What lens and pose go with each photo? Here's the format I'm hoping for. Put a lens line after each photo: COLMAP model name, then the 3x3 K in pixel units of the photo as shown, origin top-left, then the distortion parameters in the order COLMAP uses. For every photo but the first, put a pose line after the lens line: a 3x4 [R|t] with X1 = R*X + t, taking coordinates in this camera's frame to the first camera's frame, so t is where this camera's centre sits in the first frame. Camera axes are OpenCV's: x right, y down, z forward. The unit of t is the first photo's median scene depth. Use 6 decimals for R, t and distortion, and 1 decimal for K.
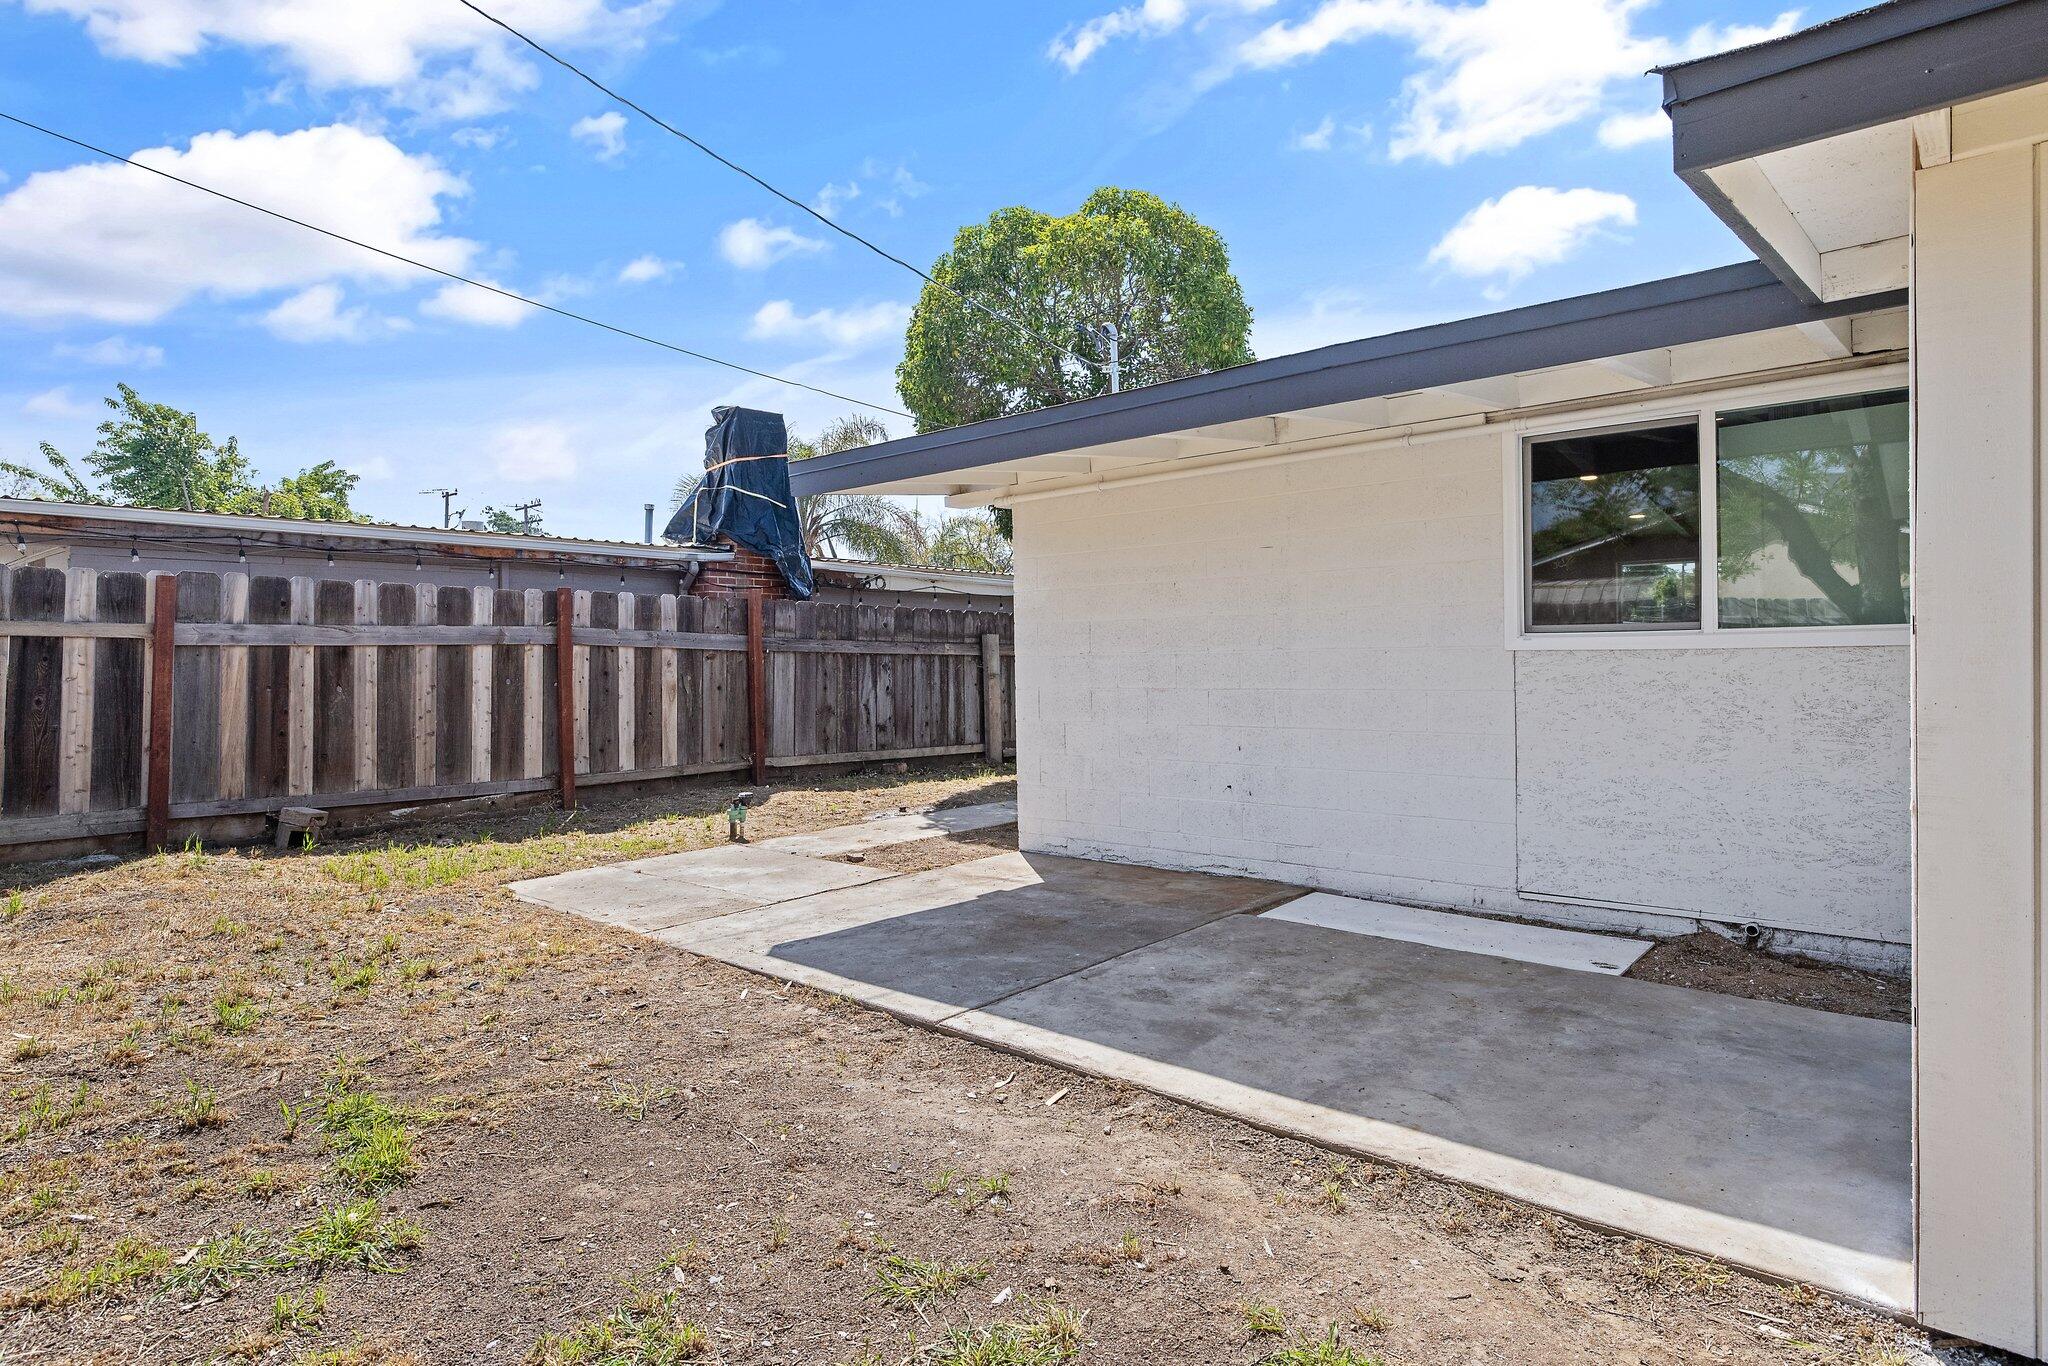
lens RADIAL K [[1047.9, 0, 1020.9], [0, 1047.9, 675.2], [0, 0, 1]] dist [0.000626, 0.001388]
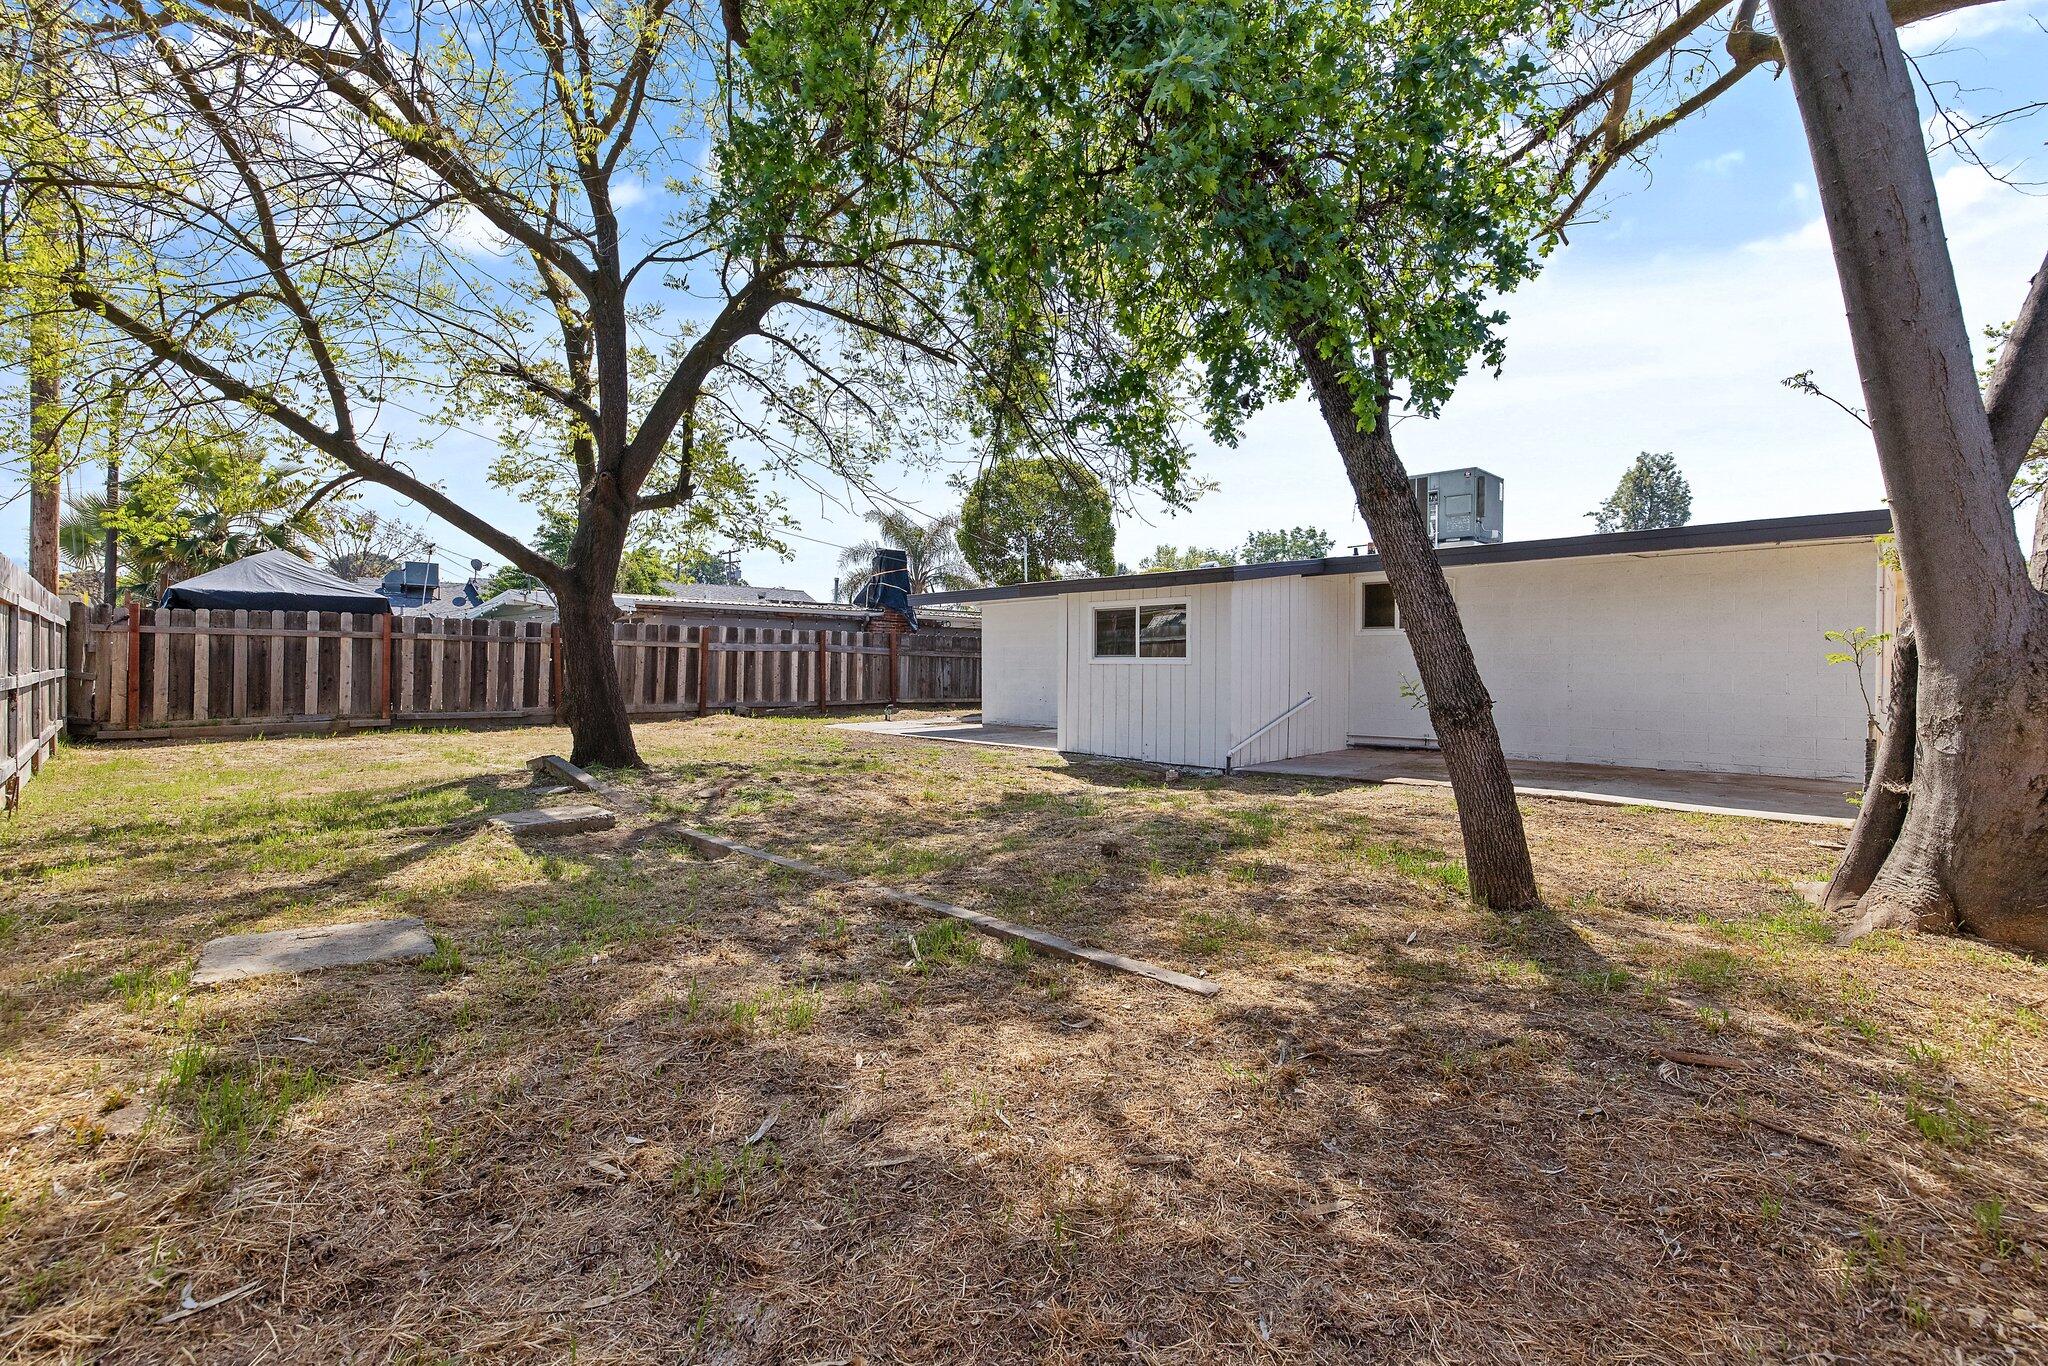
lens RADIAL K [[881.0, 0, 1027.5], [0, 881.0, 671.7], [0, 0, 1]] dist [0.000436, 0.000007]
pose [[0.996796, 0.015451, -0.078483, 0.249778], [-0.016038, 0.999848, -0.006850, 0.028898], [0.078365, 0.008087, 0.996892, -1.158559]]
